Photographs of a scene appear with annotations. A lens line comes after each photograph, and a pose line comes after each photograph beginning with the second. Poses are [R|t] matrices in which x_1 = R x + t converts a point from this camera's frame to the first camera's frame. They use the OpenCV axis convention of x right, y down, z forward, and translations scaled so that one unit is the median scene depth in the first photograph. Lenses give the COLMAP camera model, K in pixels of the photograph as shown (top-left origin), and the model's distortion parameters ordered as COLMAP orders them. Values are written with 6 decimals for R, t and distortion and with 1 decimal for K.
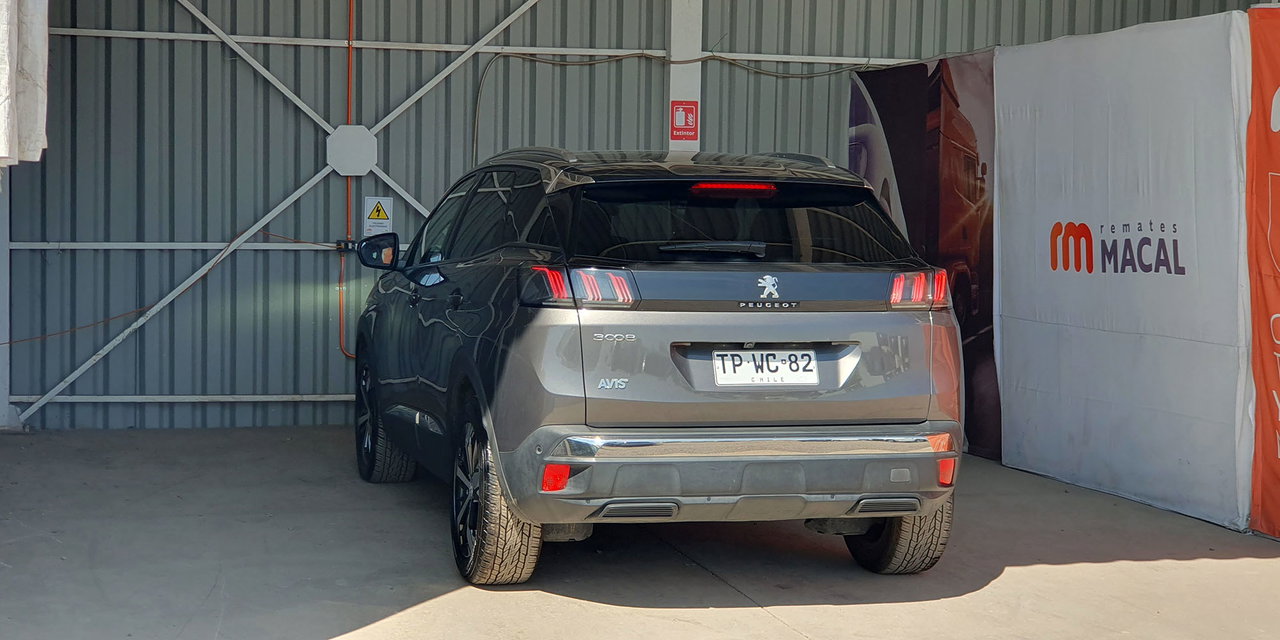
lens RADIAL K [[2049.1, 0, 628.3], [0, 2049.1, 289.4], [0, 0, 1]] dist [0.287391, -1.957304]
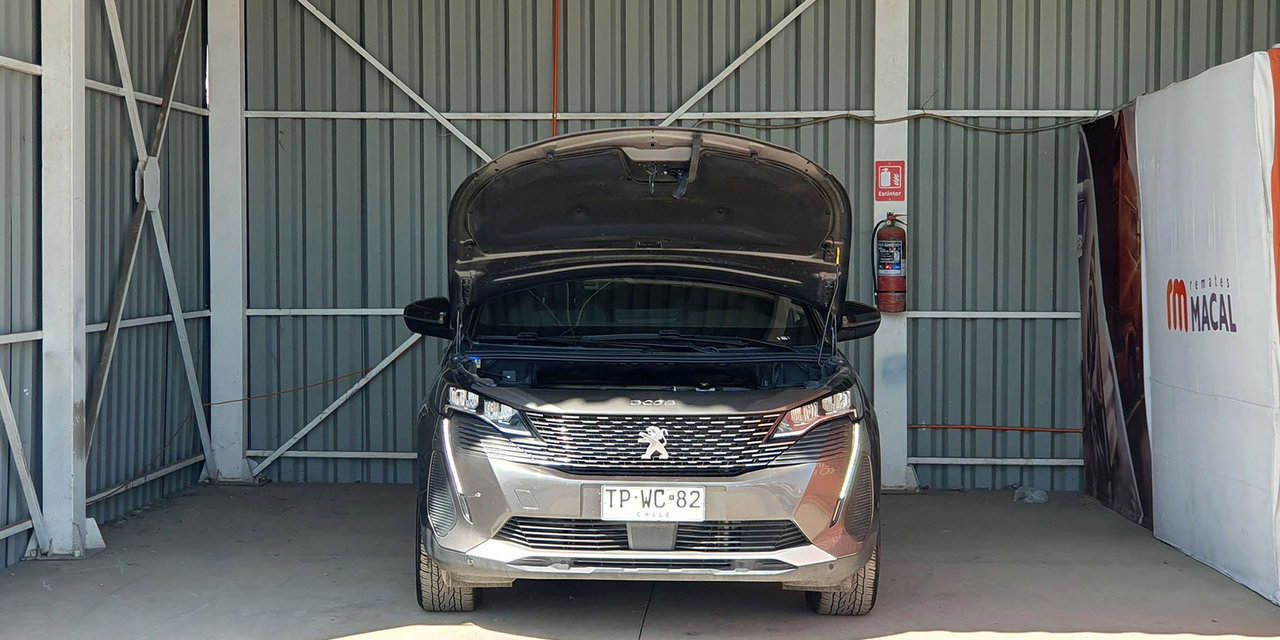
lens RADIAL K [[2159.9, 0, 597.5], [0, 2159.9, 324.7], [0, 0, 1]] dist [0.309581, -2.116174]
pose [[0.949015, -0.004151, -0.315205, 0.231953], [-0.002156, 0.999804, -0.019658, 0.007388], [0.315225, 0.019335, 0.948820, -0.027808]]
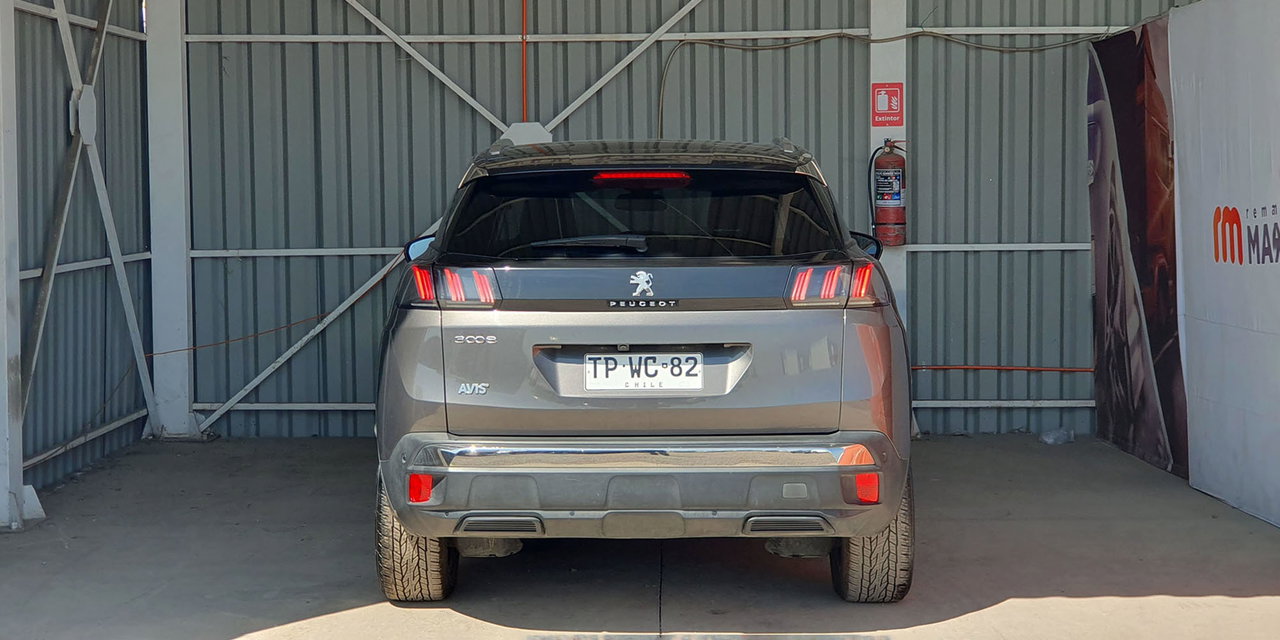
lens RADIAL K [[2179.9, 0, 600.2], [0, 2179.9, 297.3], [0, 0, 1]] dist [0.346519, -2.565334]
pose [[0.959088, -0.010421, -0.282915, 0.188067], [0.010411, 0.999945, -0.001537, 0.003503], [0.282916, -0.001471, 0.959144, 0.032985]]
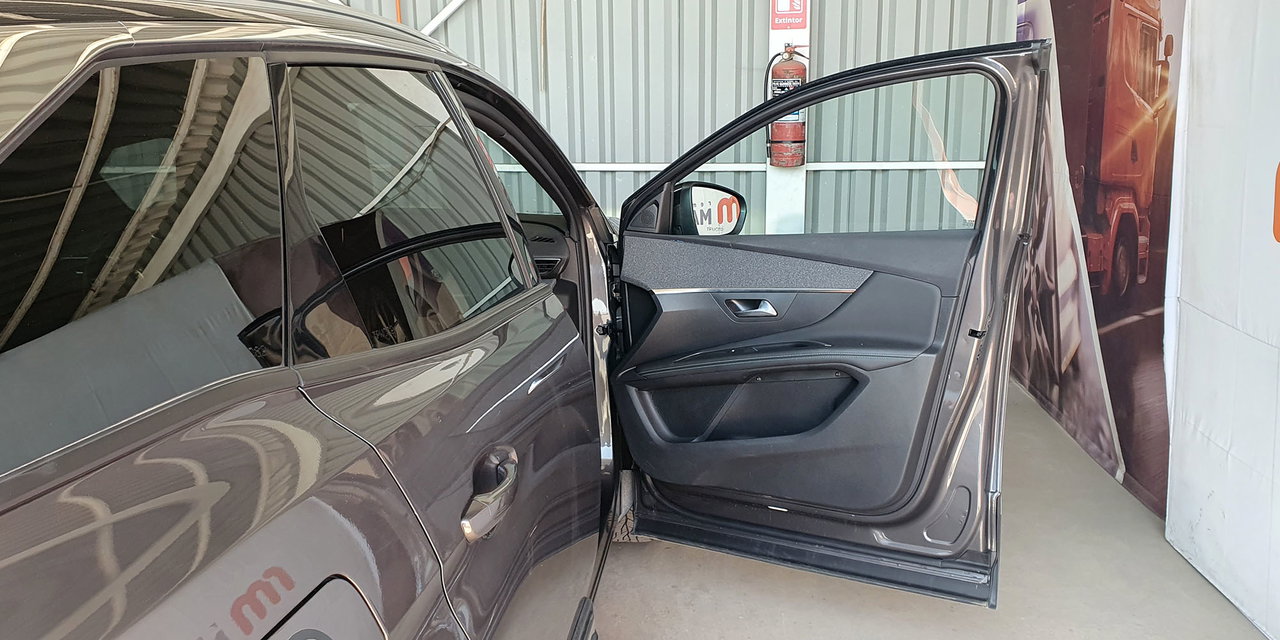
lens RADIAL K [[1115.2, 0, 639.0], [0, 1115.2, 300.0], [0, 0, 1]] dist [0.119082, -0.000799]
pose [[0.937297, 0.044974, -0.345619, 0.136245], [0.002785, 0.990642, 0.136460, -0.028922], [0.348522, -0.128866, 0.928400, 0.581009]]
